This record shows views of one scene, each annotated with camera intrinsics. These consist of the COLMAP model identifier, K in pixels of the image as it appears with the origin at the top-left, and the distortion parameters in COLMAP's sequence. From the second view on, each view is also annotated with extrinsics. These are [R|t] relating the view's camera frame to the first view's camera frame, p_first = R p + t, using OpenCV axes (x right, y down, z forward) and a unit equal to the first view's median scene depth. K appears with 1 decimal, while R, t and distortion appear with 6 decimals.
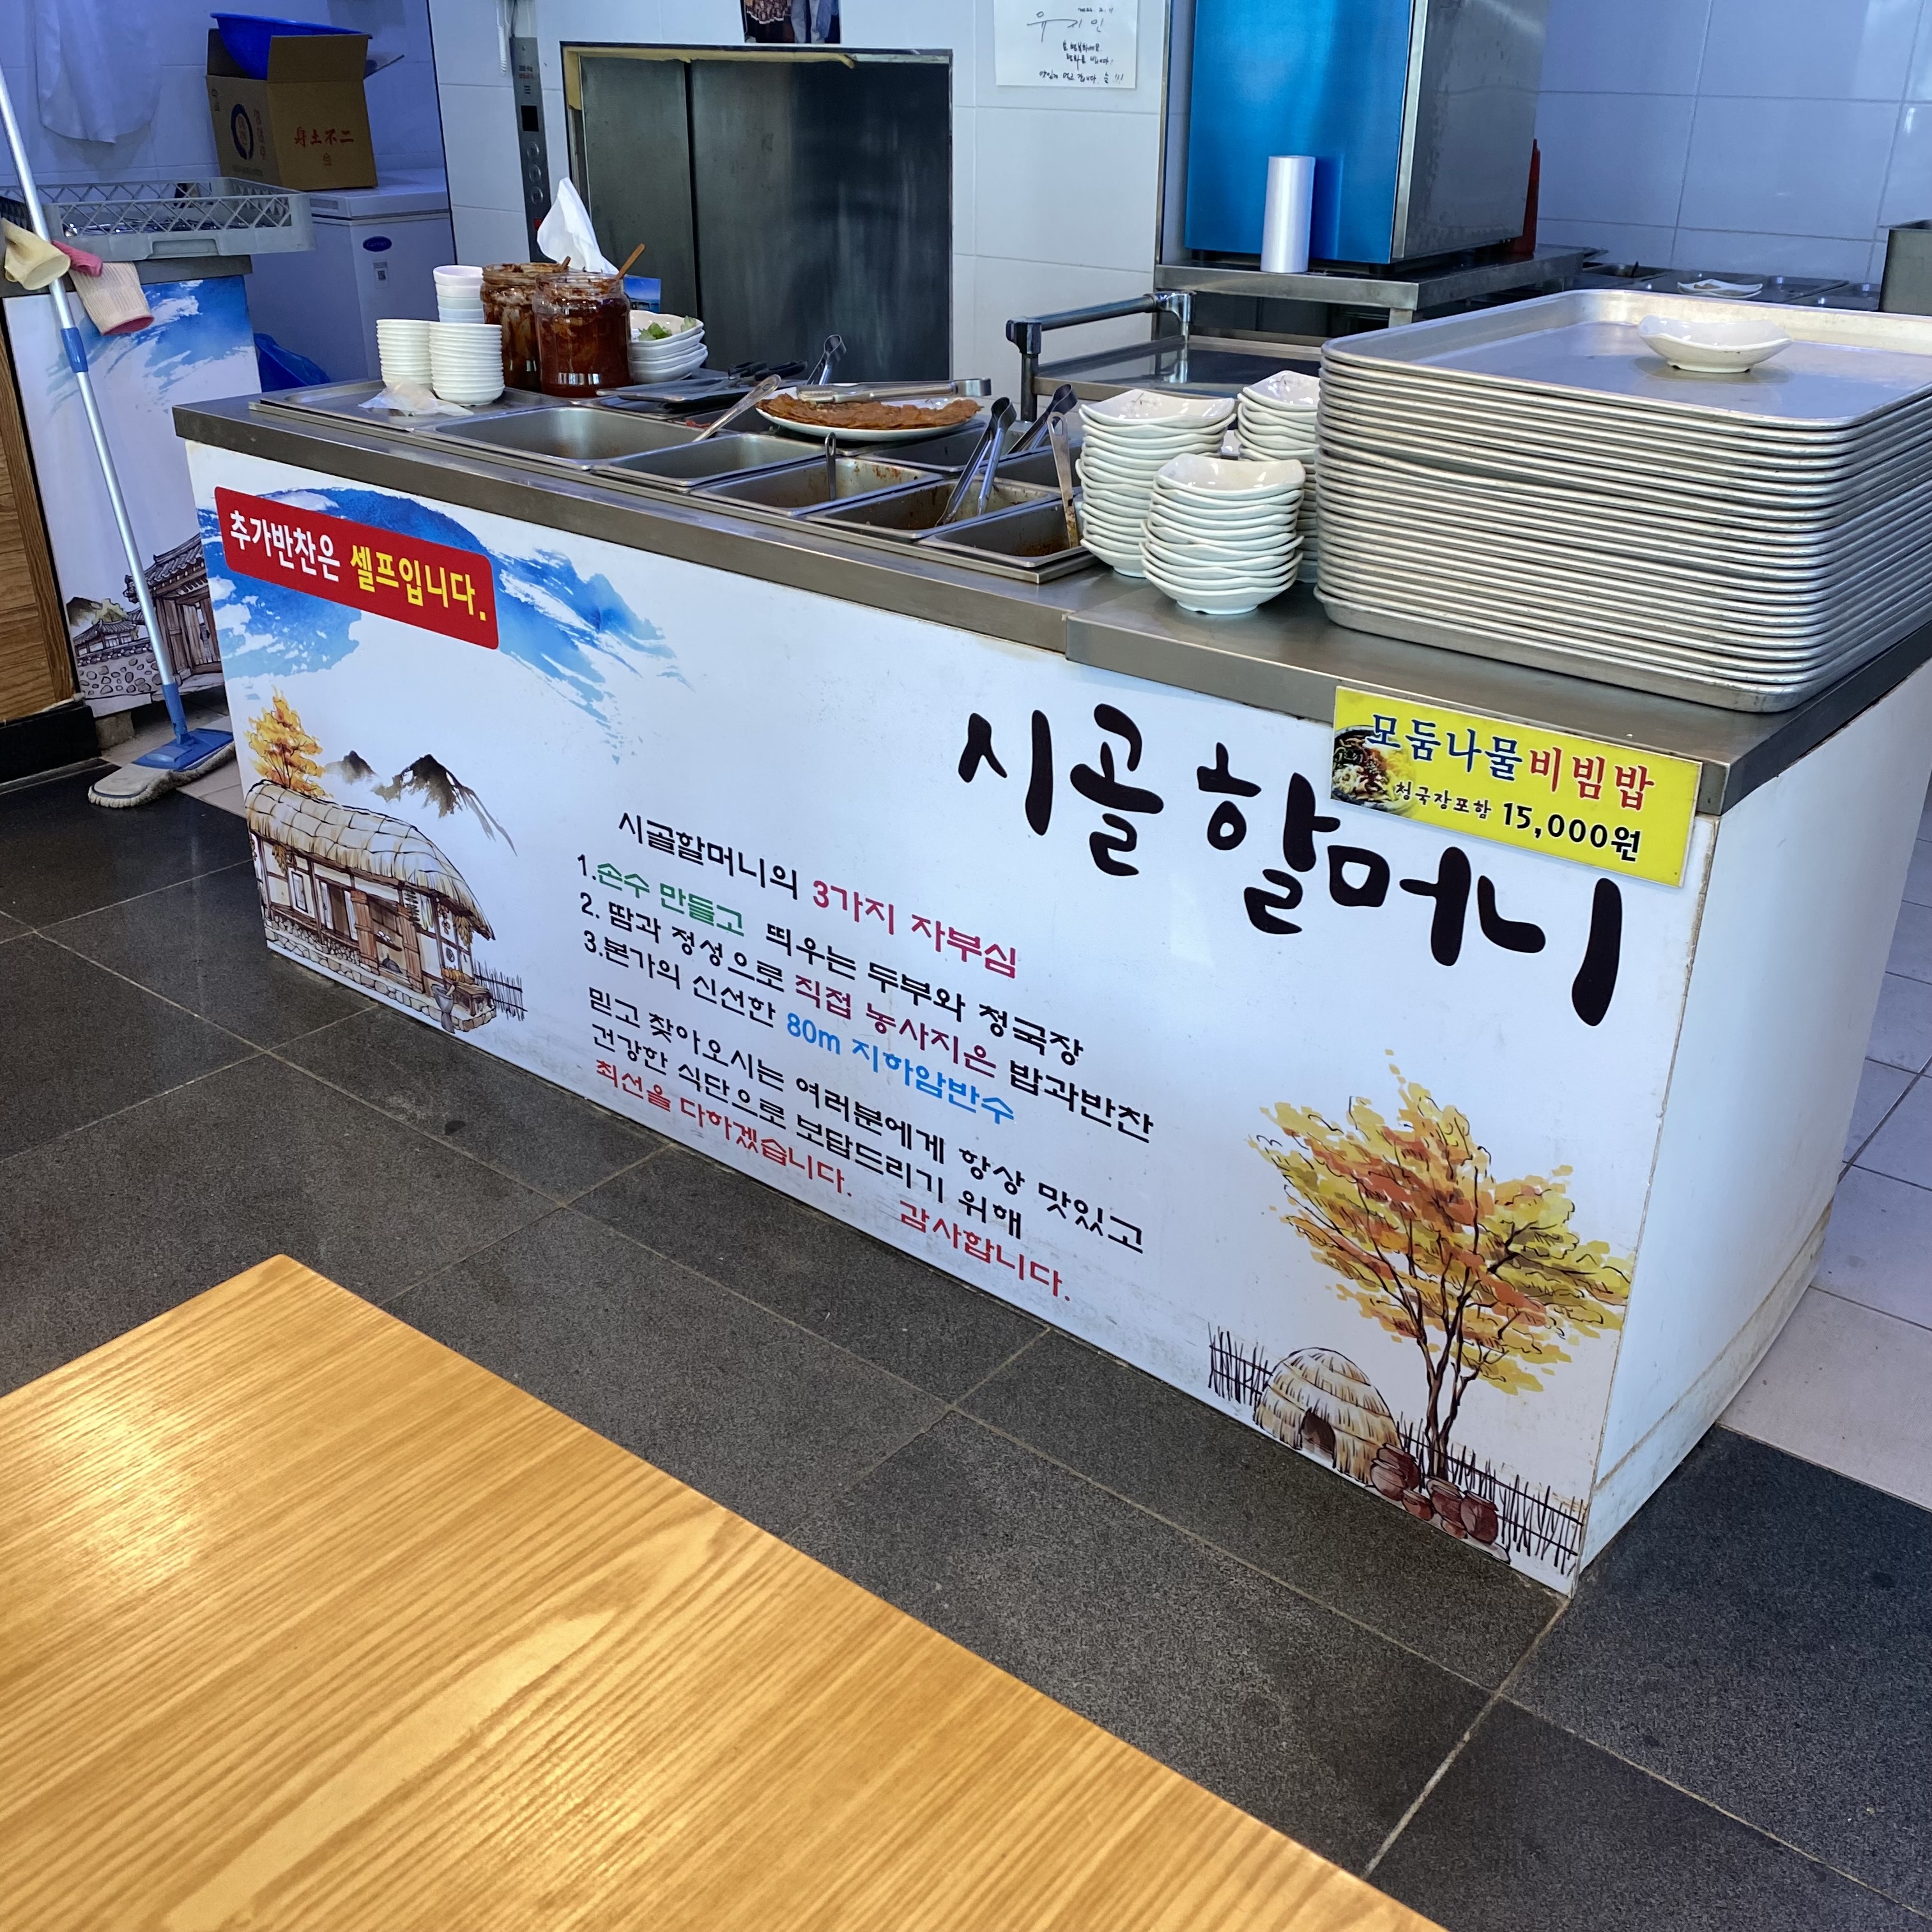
lens RADIAL K [[1986.8, 0, 972.9], [0, 1986.8, 952.7], [0, 0, 1]] dist [0.026188, 0.000000]
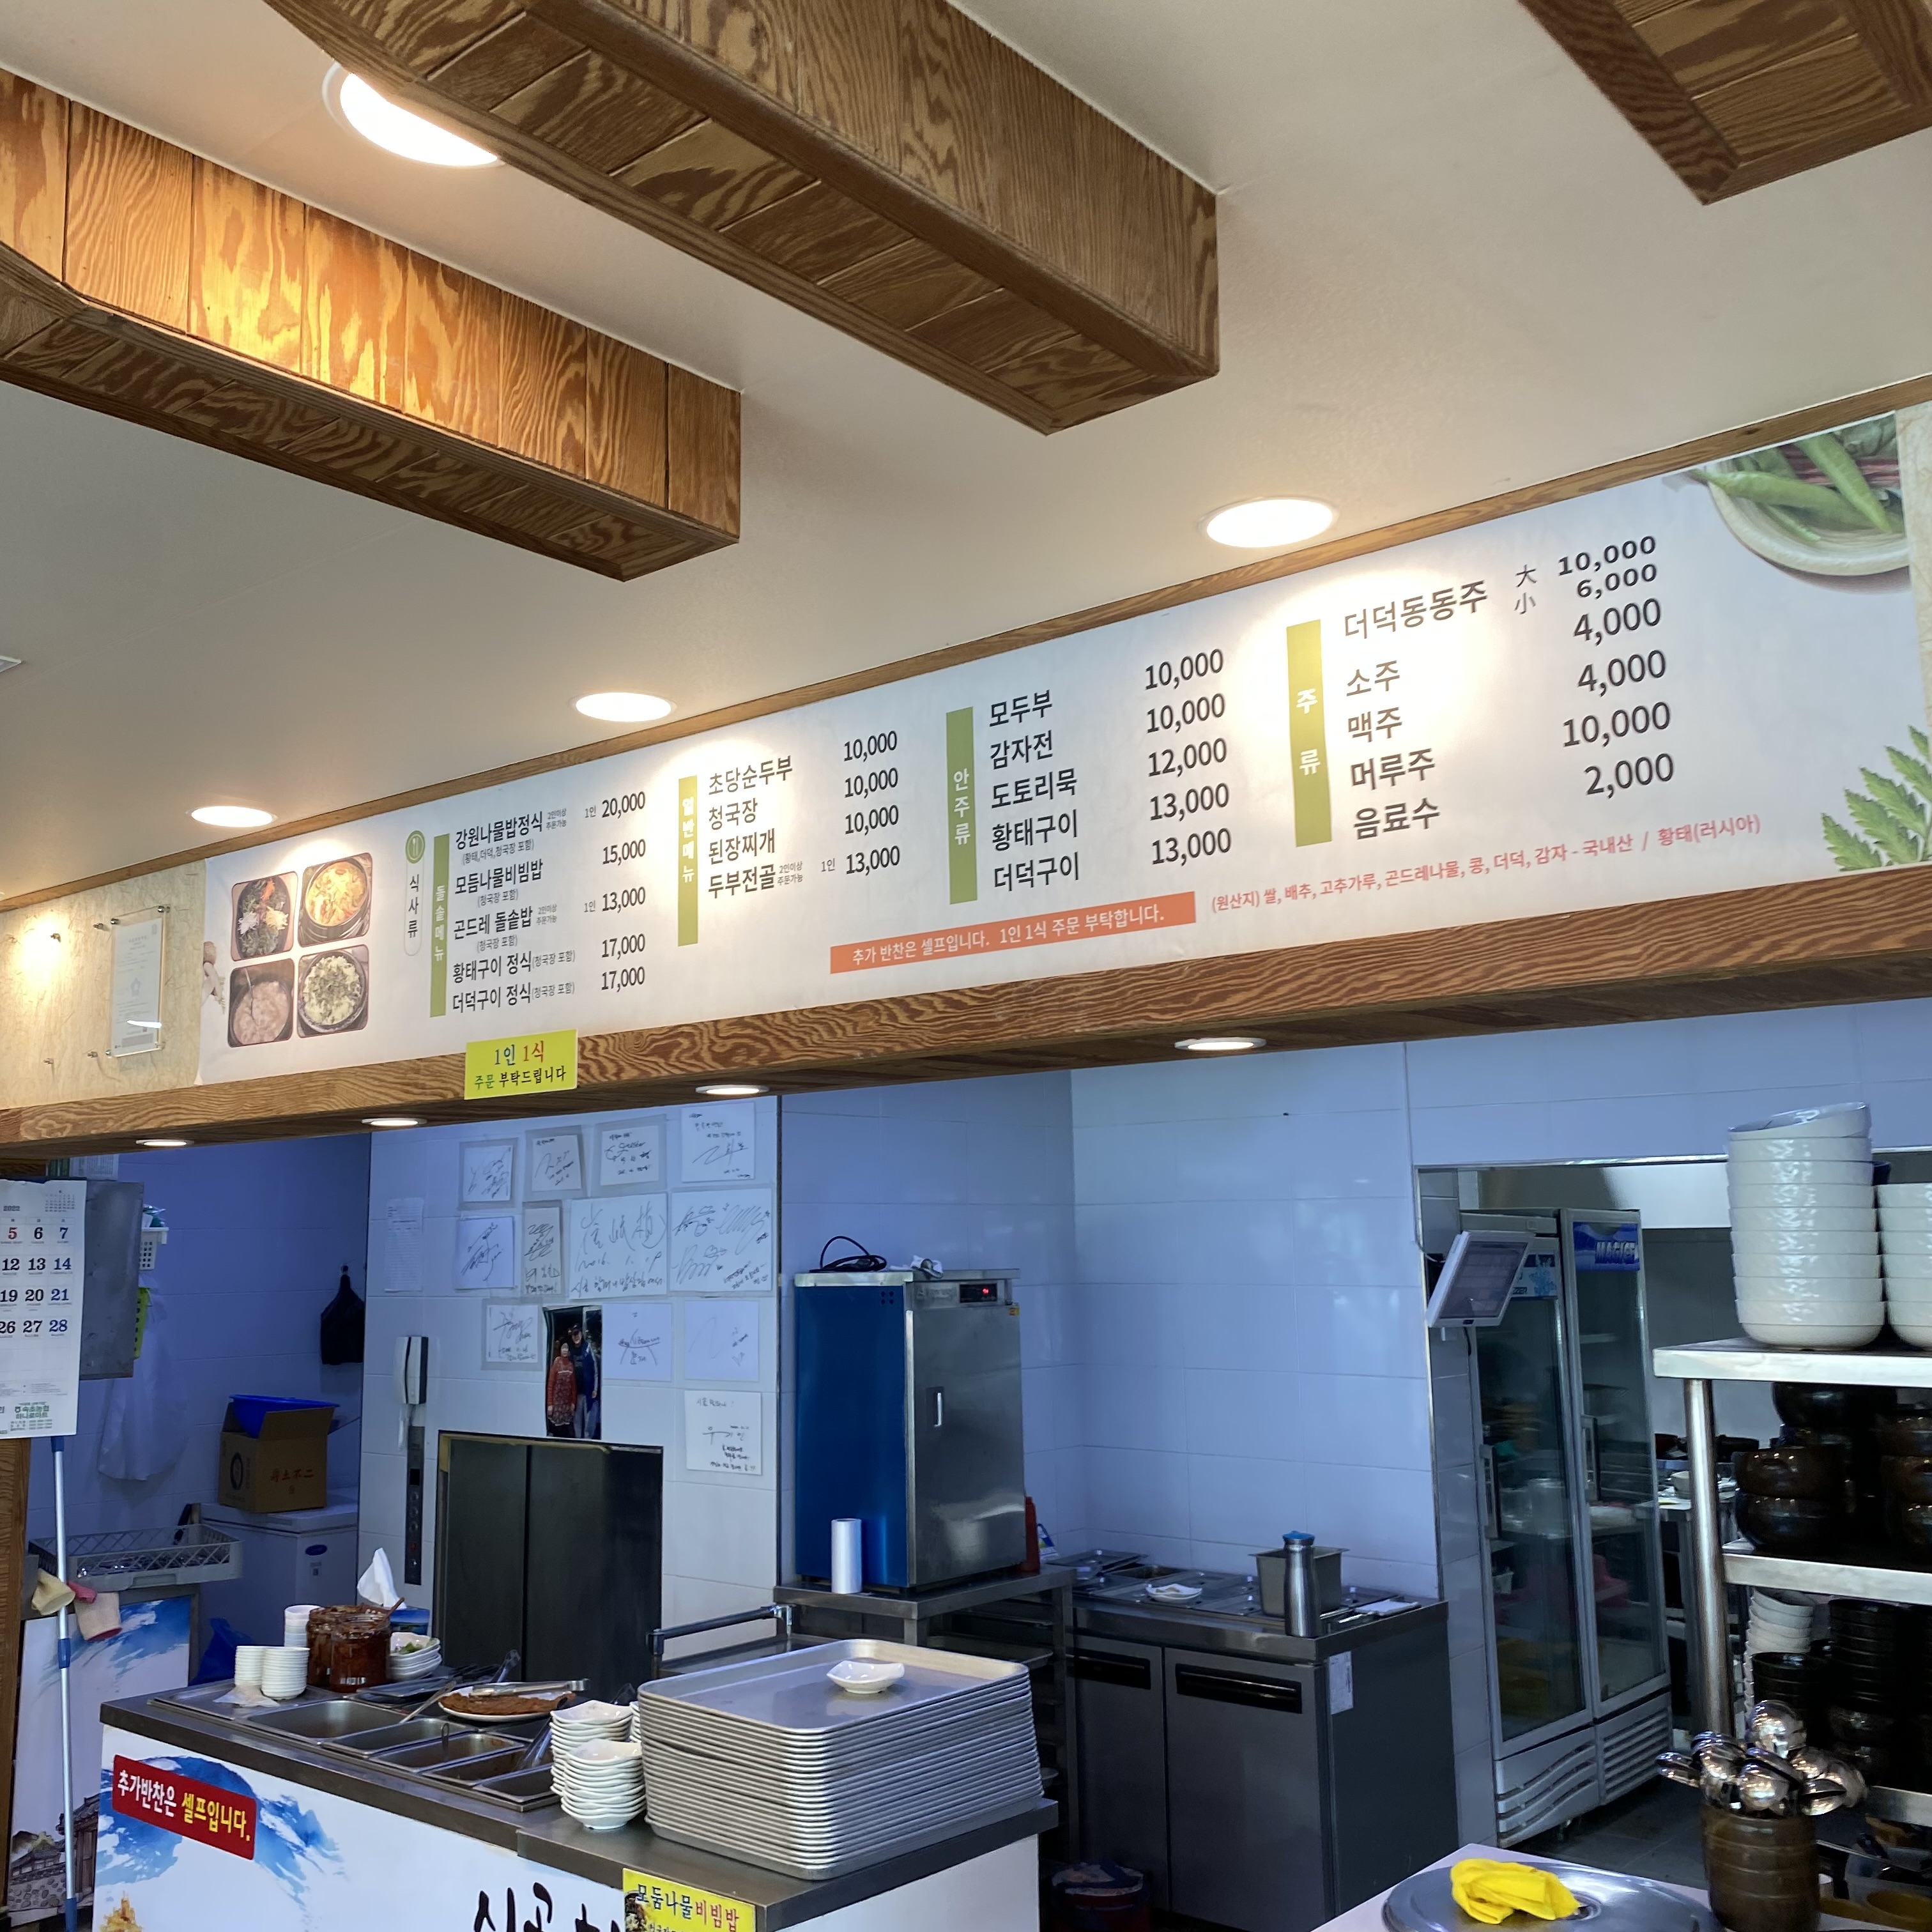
lens RADIAL K [[1986.8, 0, 954.2], [0, 1986.8, 961.9], [0, 0, 1]] dist [0.026188, 0.000000]
pose [[0.999489, -0.019834, -0.025080, 0.344795], [0.002785, 0.835378, -0.549668, 0.121168], [0.031854, 0.549317, 0.835006, -0.670504]]
